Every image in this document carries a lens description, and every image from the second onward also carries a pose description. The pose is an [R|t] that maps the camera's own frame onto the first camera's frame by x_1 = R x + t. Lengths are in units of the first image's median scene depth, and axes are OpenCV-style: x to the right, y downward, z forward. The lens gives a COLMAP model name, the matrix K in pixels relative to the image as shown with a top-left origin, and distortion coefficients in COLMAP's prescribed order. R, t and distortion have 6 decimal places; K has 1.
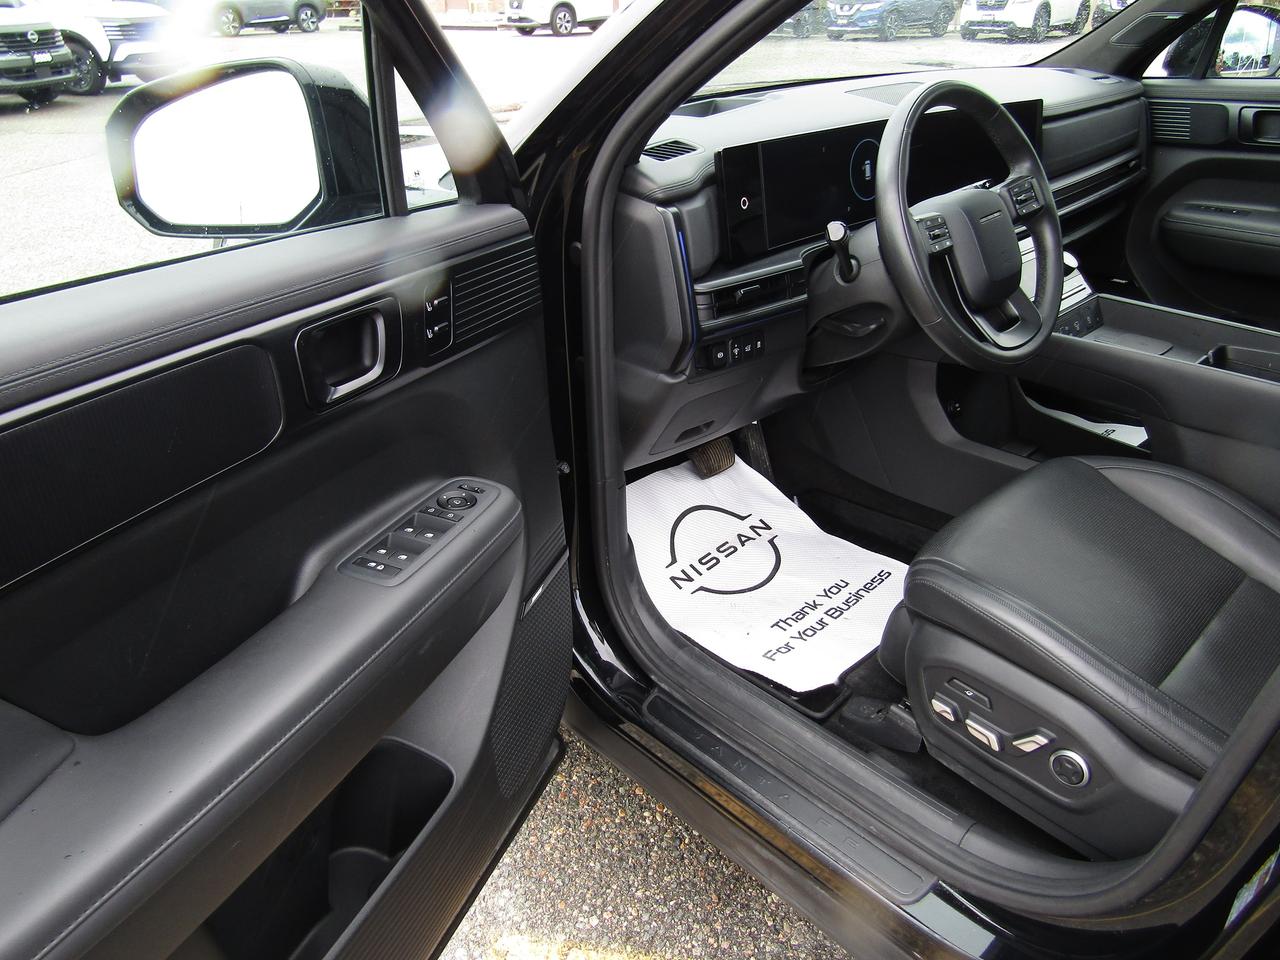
lens RADIAL K [[910.0, 0, 640.0], [0, 910.0, 480.0], [0, 0, 1]] dist [-0.007456, 0.004416]
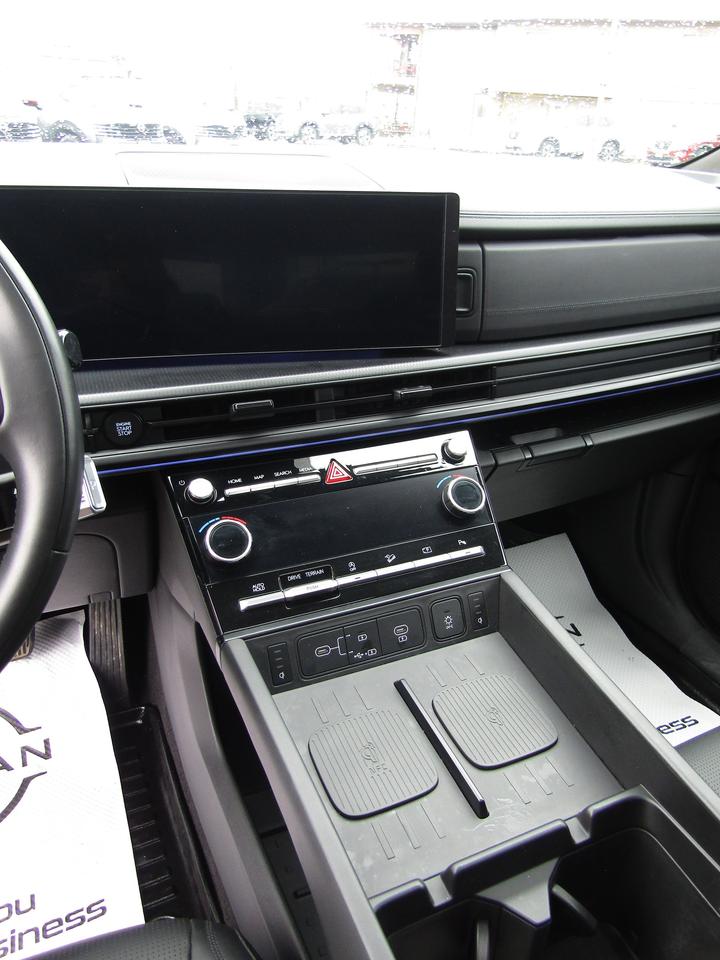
lens RADIAL K [[682.5, 0, 360.0], [0, 682.5, 480.0], [0, 0, 1]] dist [-0.007456, 0.004416]
pose [[0.941780, 0.206495, -0.265351, 0.555655], [-0.210345, 0.977525, 0.014152, -0.259066], [0.262309, 0.042487, 0.964048, 0.628372]]
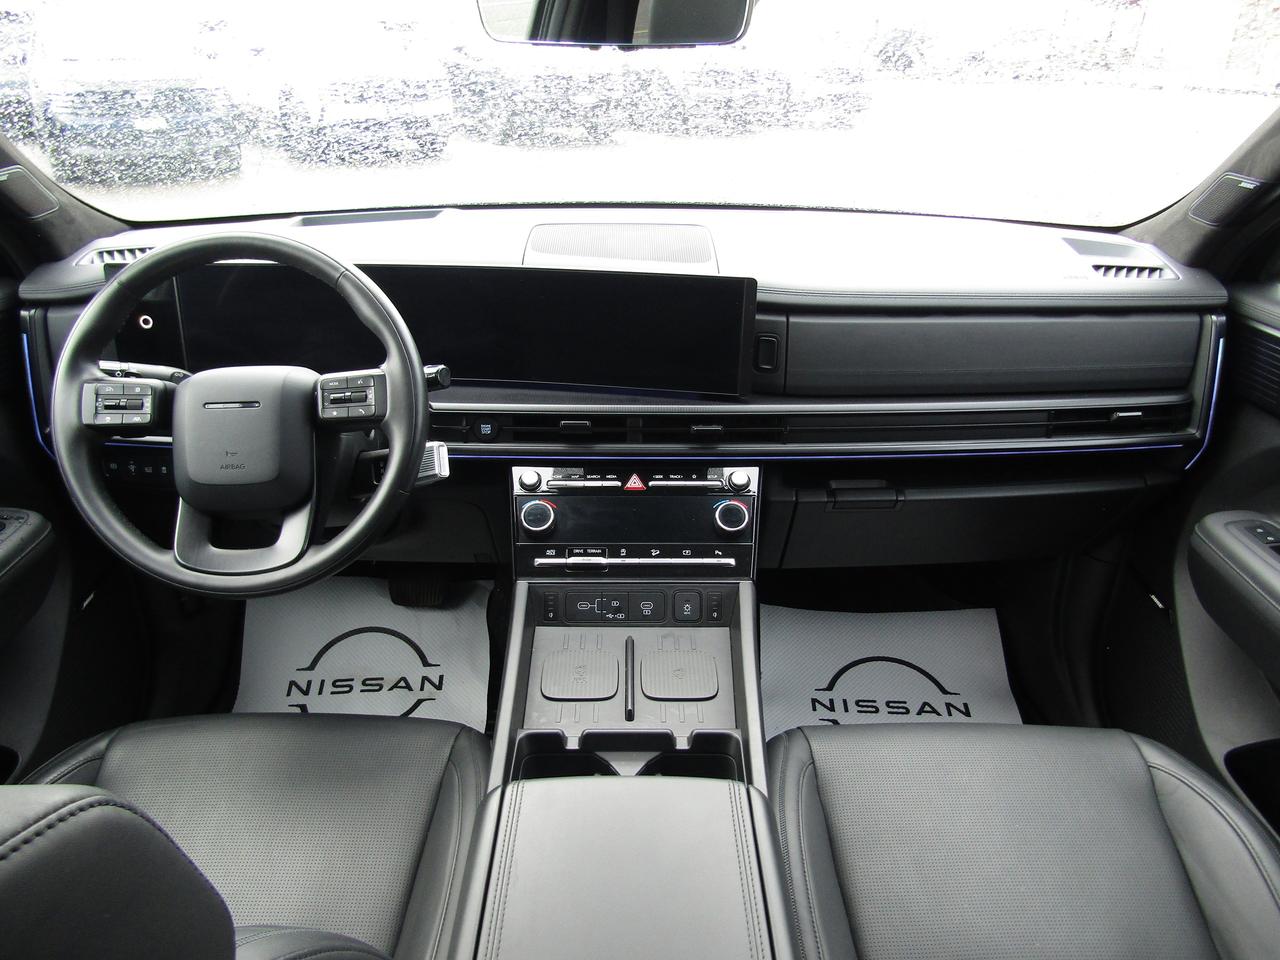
lens RADIAL K [[871.8, 0, 617.1], [0, 871.8, 475.2], [0, 0, 1]] dist [-0.009543, -0.001202]
pose [[0.732066, 0.316863, -0.603057, 0.834873], [-0.346643, 0.935333, 0.070652, -0.304190], [0.586446, 0.157323, 0.794563, 0.467905]]
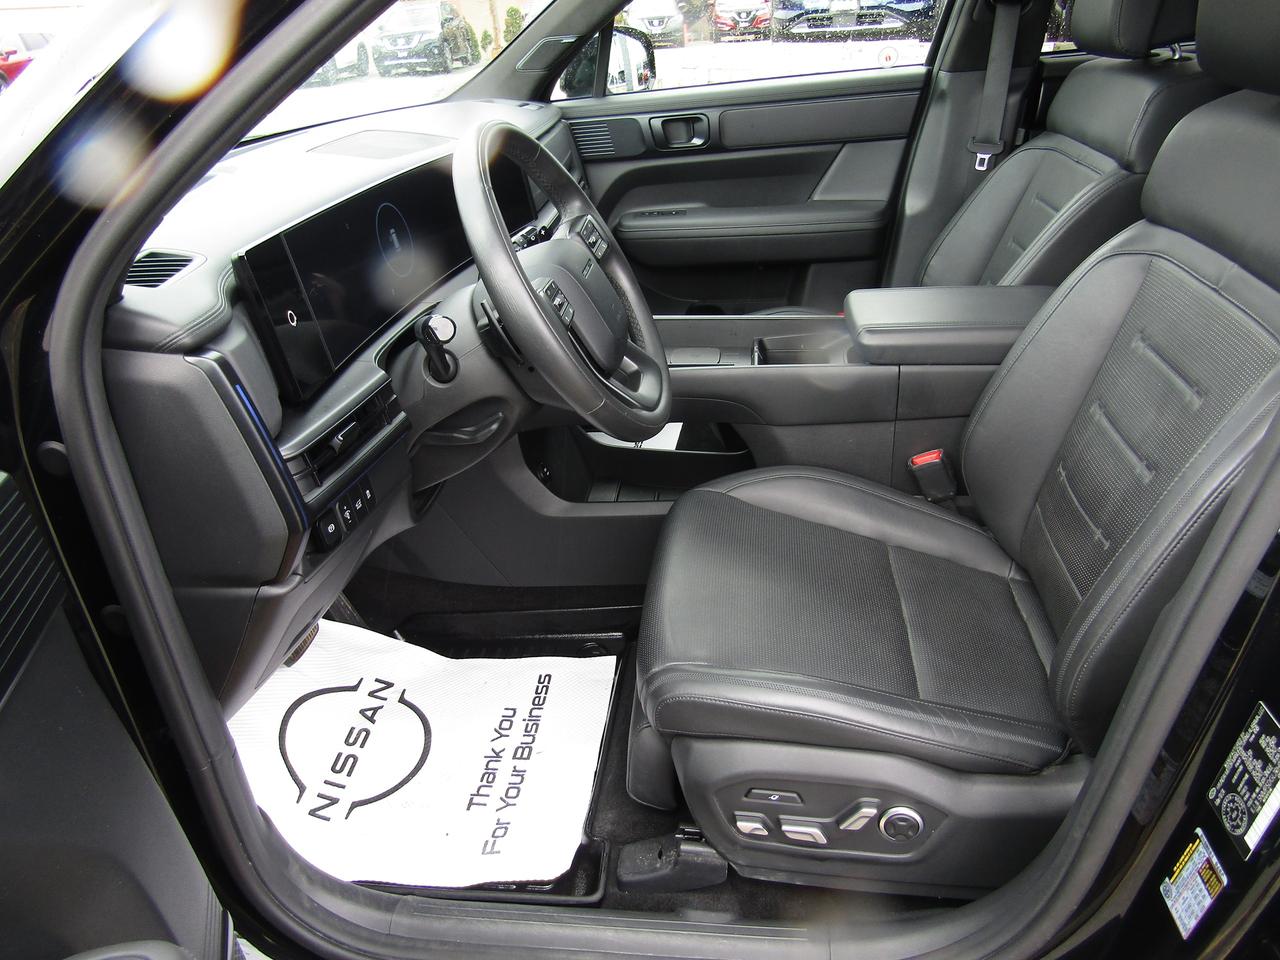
lens RADIAL K [[910.0, 0, 640.0], [0, 910.0, 480.0], [0, 0, 1]] dist [-0.007456, 0.004416]
pose [[0.770270, -0.323756, 0.549423, -0.083292], [0.346818, 0.935668, 0.065132, -0.108482], [-0.535165, 0.140380, 0.833002, 0.220864]]
